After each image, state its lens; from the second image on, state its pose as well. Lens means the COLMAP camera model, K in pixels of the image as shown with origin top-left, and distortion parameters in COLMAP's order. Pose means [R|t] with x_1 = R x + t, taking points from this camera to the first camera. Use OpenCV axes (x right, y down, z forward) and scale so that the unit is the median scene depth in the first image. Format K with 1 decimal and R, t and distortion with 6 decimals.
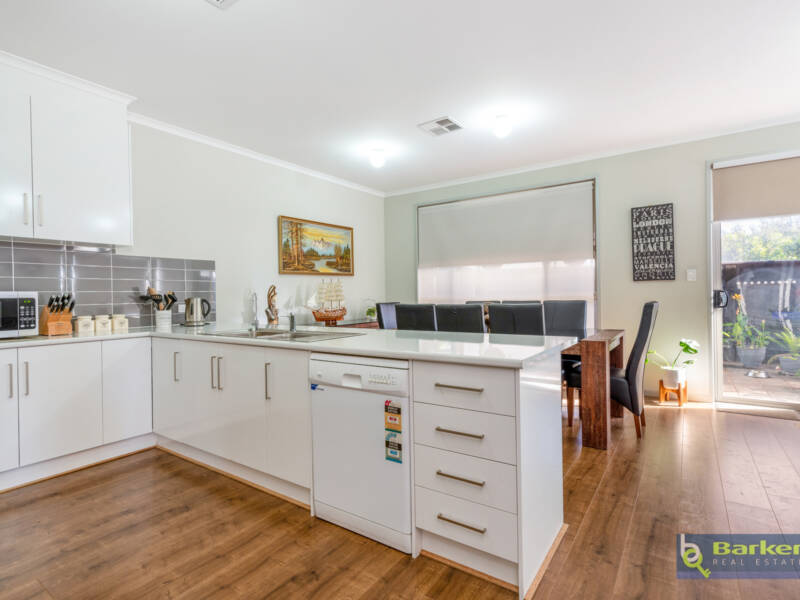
lens RADIAL K [[411.4, 0, 396.8], [0, 411.4, 298.0], [0, 0, 1]] dist [-0.000327, 0.000770]
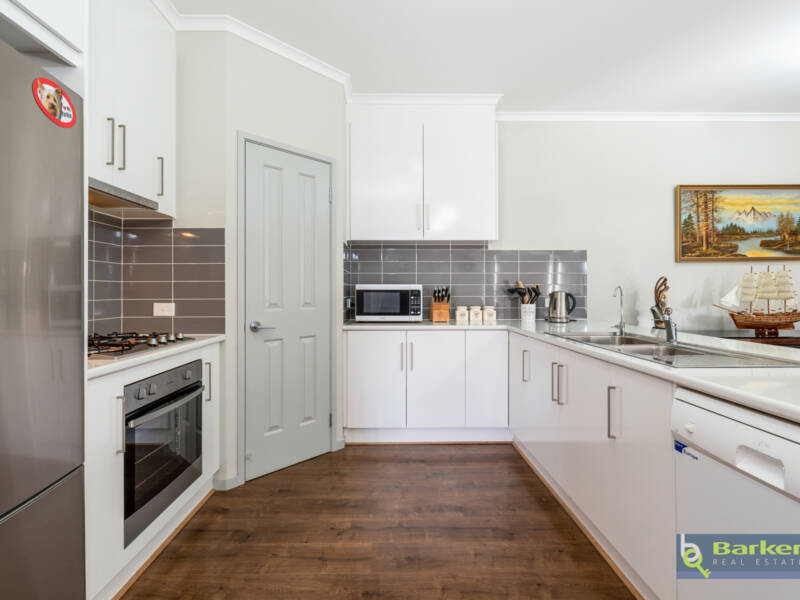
lens RADIAL K [[394.1, 0, 396.0], [0, 394.1, 289.3], [0, 0, 1]] dist [0.000574, -0.001859]
pose [[0.583432, 0.010349, -0.812096, 0.009447], [-0.014341, 0.999894, 0.002439, -0.002522], [0.812035, 0.010223, 0.583519, 0.197906]]
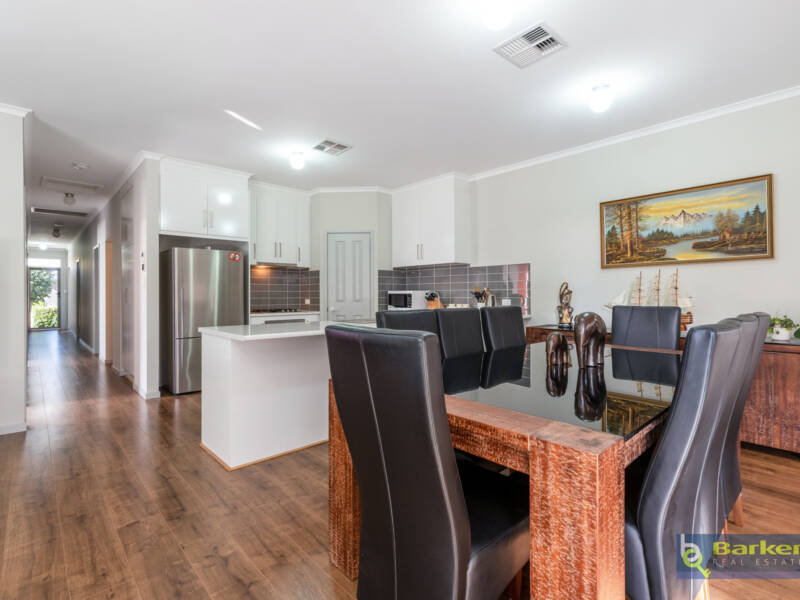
lens RADIAL K [[394.1, 0, 400.6], [0, 394.1, 287.7], [0, 0, 1]] dist [0.000574, -0.001859]
pose [[-0.207490, 0.001453, -0.978236, 0.846881], [0.000237, 0.999999, 0.001435, -0.025407], [0.978237, 0.000065, -0.207490, 1.002440]]
